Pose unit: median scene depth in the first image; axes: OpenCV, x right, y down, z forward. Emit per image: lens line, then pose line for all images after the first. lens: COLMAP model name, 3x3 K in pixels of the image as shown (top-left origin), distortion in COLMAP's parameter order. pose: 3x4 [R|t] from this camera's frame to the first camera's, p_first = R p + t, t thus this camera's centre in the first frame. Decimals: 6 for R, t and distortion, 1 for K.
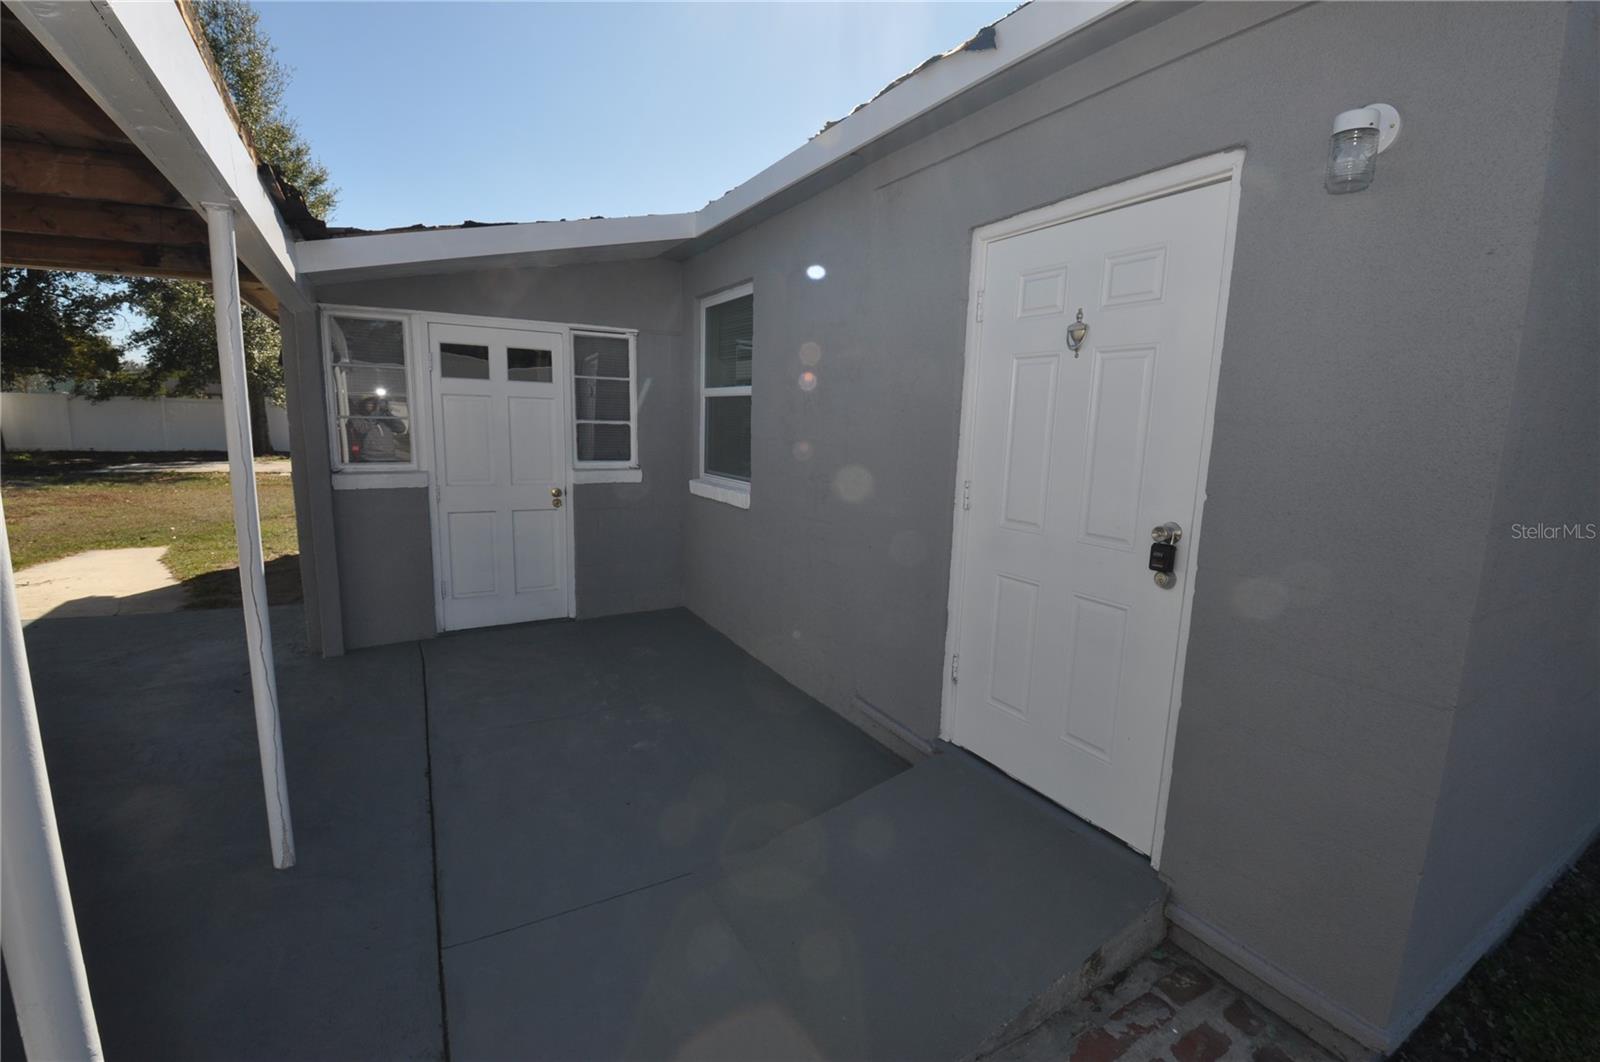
lens RADIAL K [[704.2, 0, 811.8], [0, 704.2, 527.4], [0, 0, 1]] dist [-0.002207, -0.010271]
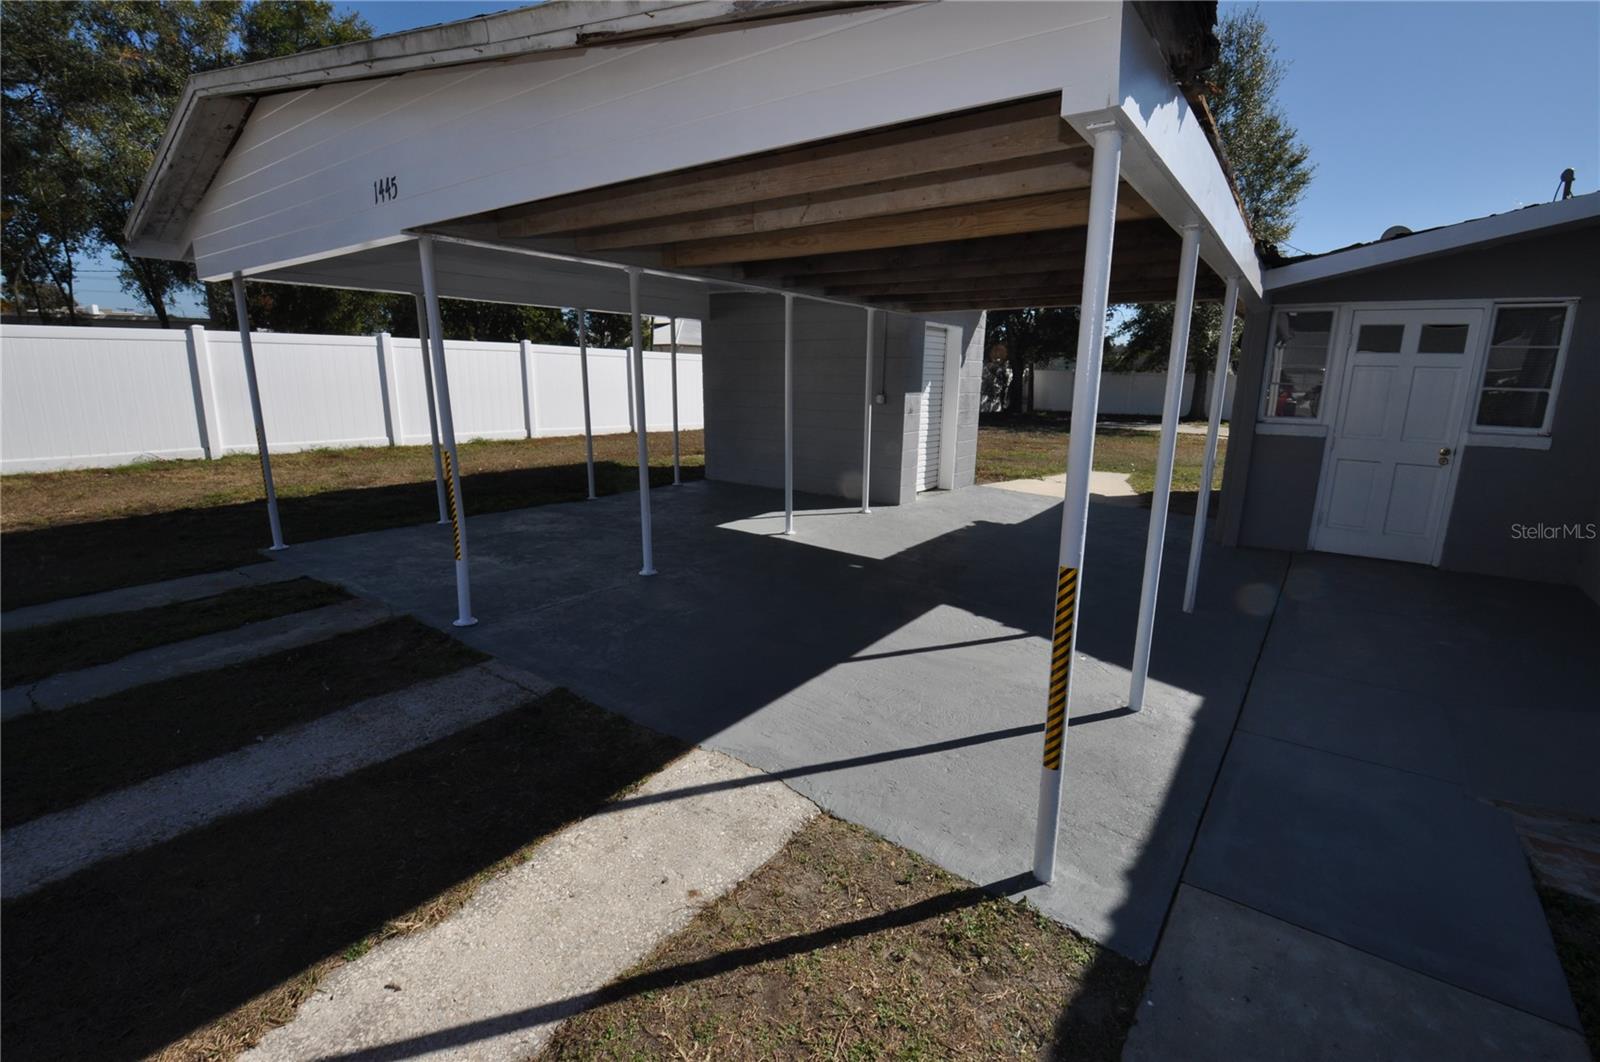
lens RADIAL K [[704.2, 0, 788.2], [0, 704.2, 525.2], [0, 0, 1]] dist [-0.002207, -0.010271]
pose [[0.382029, 0.177124, -0.907017, 0.269987], [-0.145595, 0.980740, 0.130197, 0.074116], [0.912609, 0.082318, 0.400460, -0.400913]]
